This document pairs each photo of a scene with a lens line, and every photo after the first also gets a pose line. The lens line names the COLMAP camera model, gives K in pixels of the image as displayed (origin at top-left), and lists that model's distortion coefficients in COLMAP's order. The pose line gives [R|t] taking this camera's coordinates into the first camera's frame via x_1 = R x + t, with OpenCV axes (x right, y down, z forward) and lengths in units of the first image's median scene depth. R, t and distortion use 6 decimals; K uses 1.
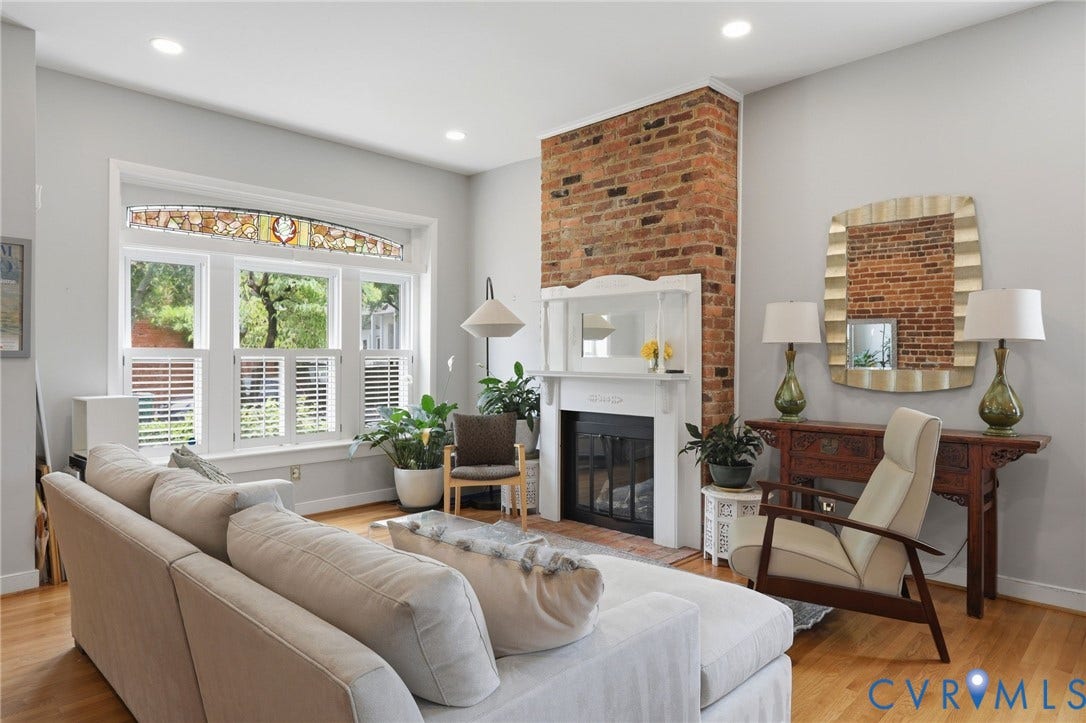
lens RADIAL K [[662.0, 0, 545.9], [0, 662.0, 359.1], [0, 0, 1]] dist [-0.003515, 0.004671]
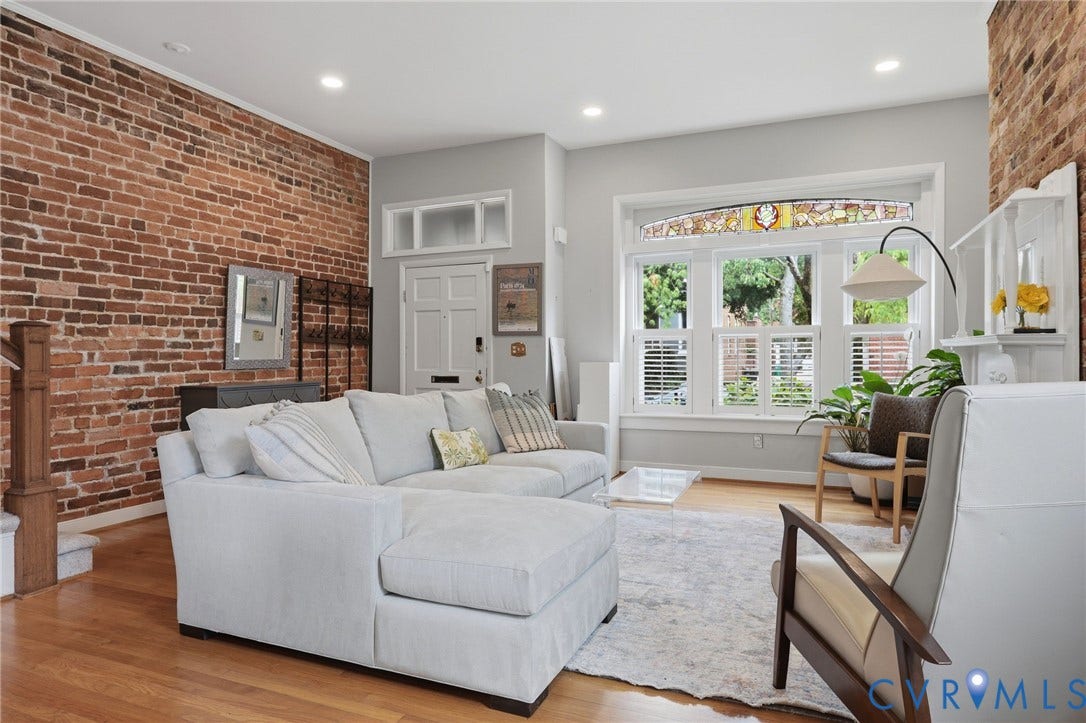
lens RADIAL K [[662.0, 0, 538.9], [0, 662.0, 354.9], [0, 0, 1]] dist [-0.003515, 0.004671]
pose [[0.350764, -0.004053, -0.936455, 0.555669], [0.000162, 0.999991, -0.004268, 0.039954], [0.936464, 0.001345, 0.350761, 0.315792]]
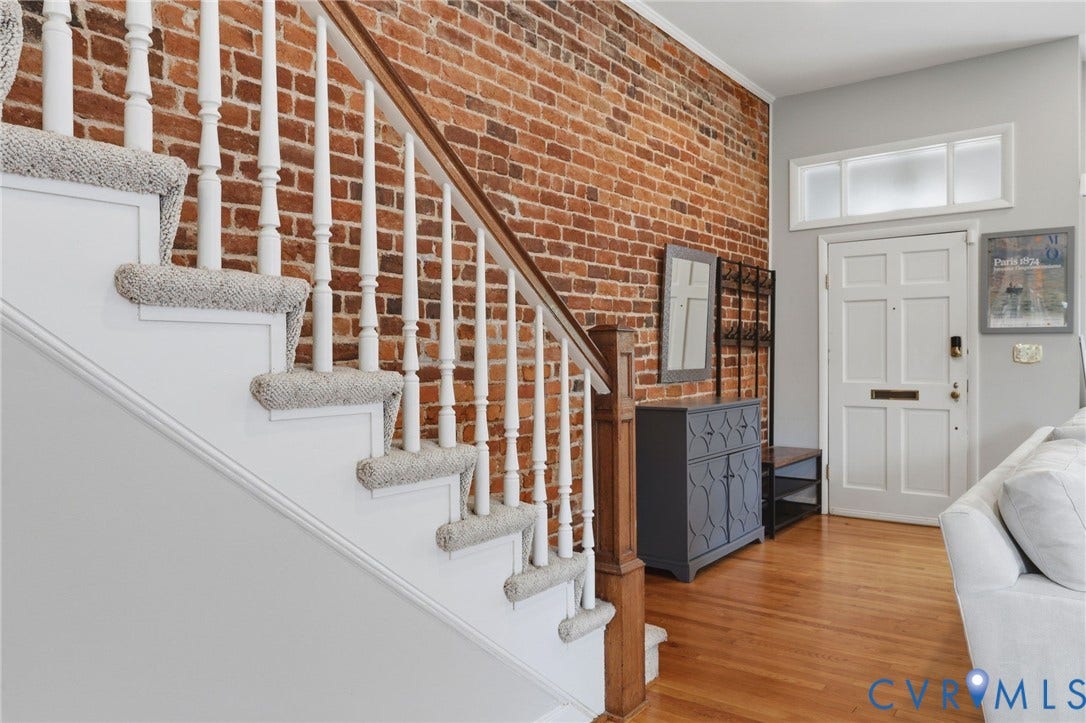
lens RADIAL K [[767.9, 0, 538.6], [0, 767.9, 355.1], [0, 0, 1]] dist [0.002174, 0.004279]
pose [[0.116023, -0.000939, -0.993246, 0.297346], [0.002465, 0.999997, -0.000657, 0.025439], [0.993243, -0.002372, 0.116025, -0.031059]]
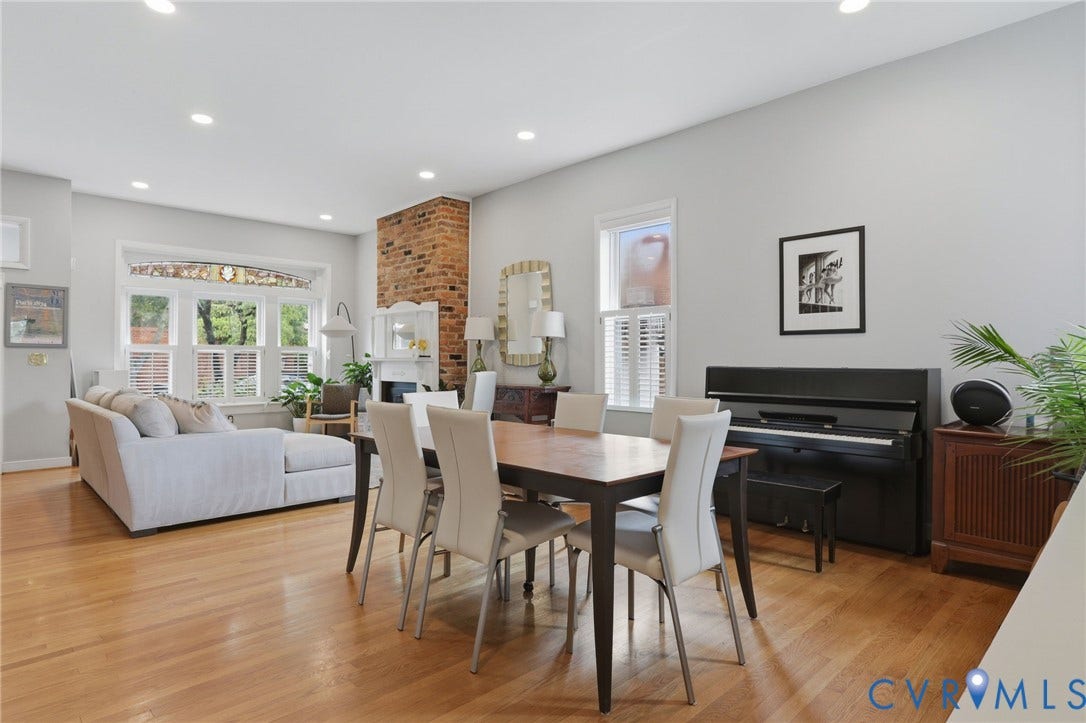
lens RADIAL K [[599.5, 0, 542.0], [0, 599.5, 357.4], [0, 0, 1]] dist [0.002809, 0.000625]
pose [[0.999053, -0.000710, -0.043493, 0.525317], [0.000289, 0.999953, -0.009685, 0.033629], [0.043498, 0.009663, 0.999007, -0.536033]]
